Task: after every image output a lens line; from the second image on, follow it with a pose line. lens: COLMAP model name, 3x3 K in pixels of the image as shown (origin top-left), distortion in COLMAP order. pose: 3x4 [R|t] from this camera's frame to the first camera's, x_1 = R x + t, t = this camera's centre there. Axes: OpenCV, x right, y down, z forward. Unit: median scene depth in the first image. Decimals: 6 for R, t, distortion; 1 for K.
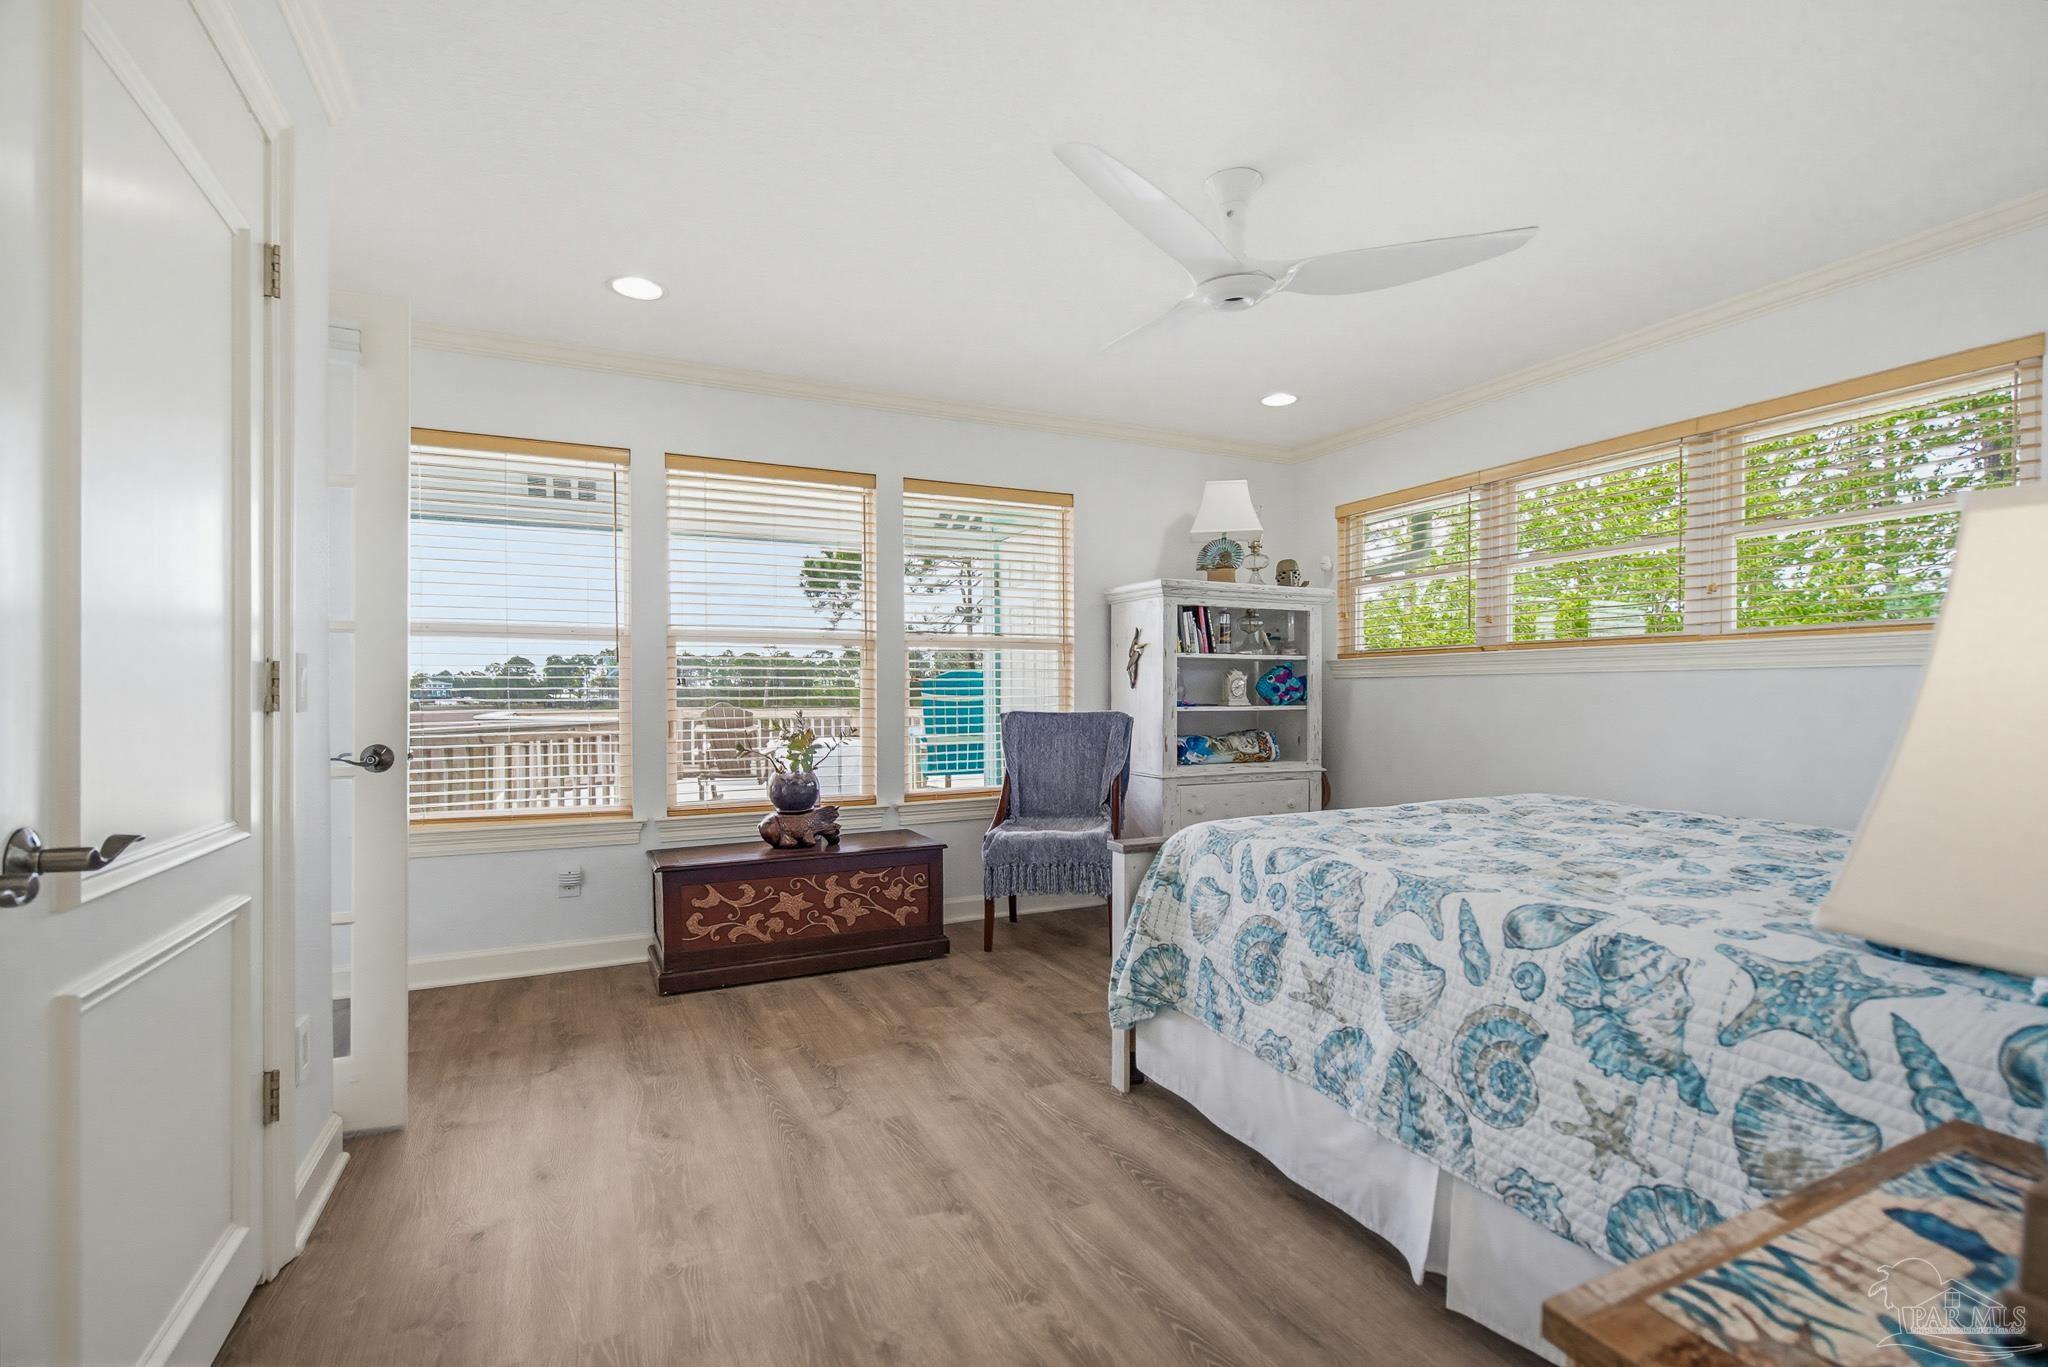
lens RADIAL K [[918.8, 0, 1026.8], [0, 918.8, 692.1], [0, 0, 1]] dist [0.004933, -0.001000]
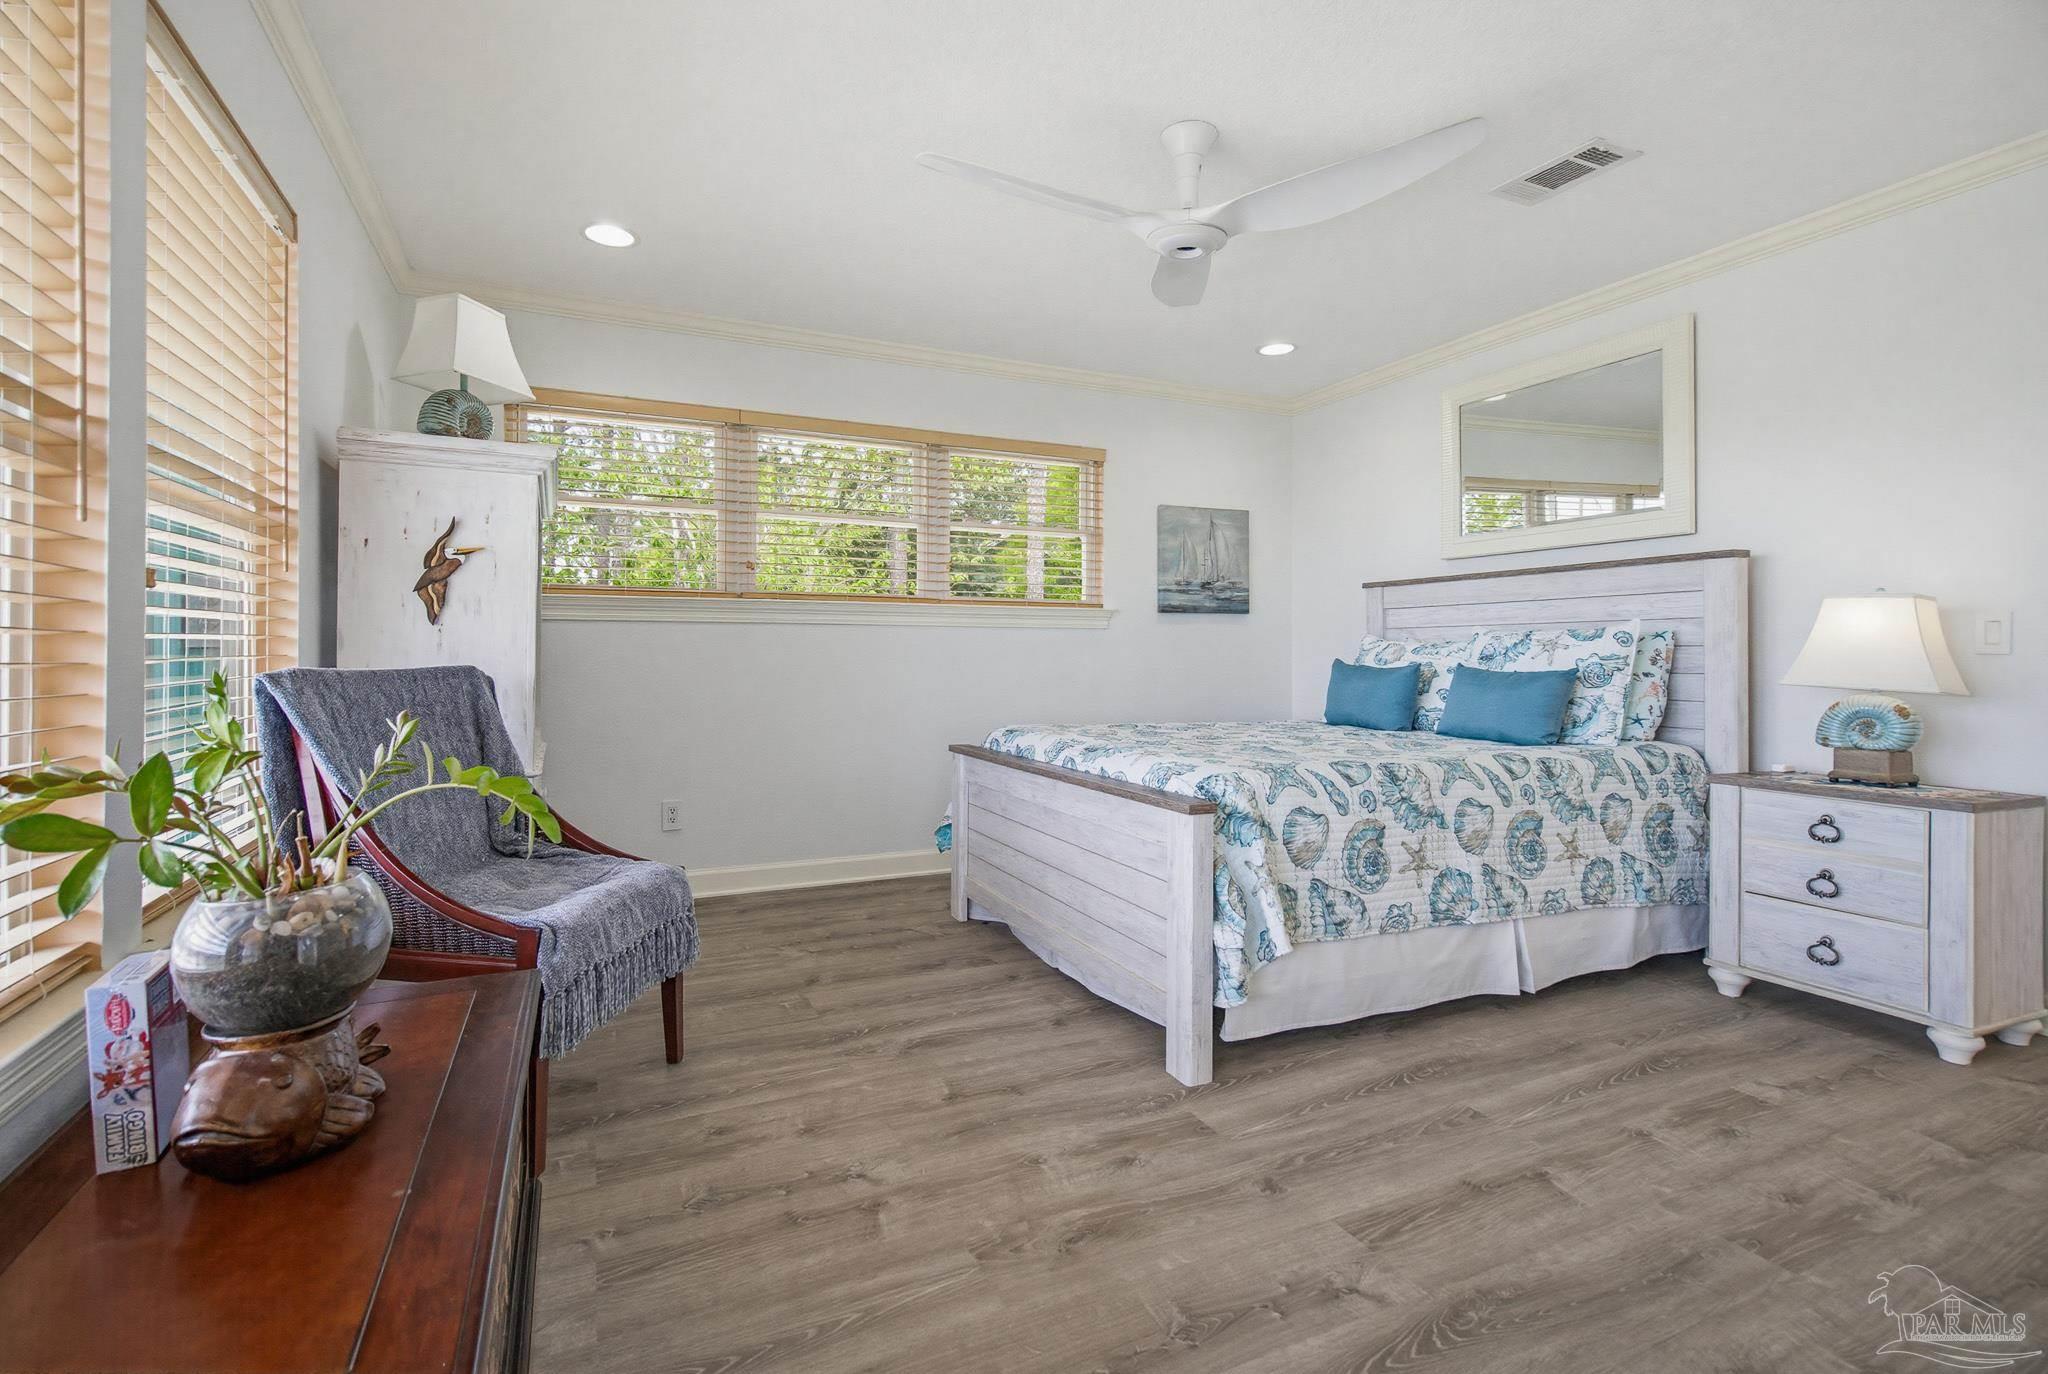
lens RADIAL K [[949.4, 0, 1021.7], [0, 949.4, 652.6], [0, 0, 1]] dist [0.003879, 0.000053]
pose [[0.026820, 0.003591, 0.999634, -1.089551], [-0.004532, 0.999984, -0.003471, 0.032317], [-0.999630, -0.004437, 0.026836, 1.540380]]
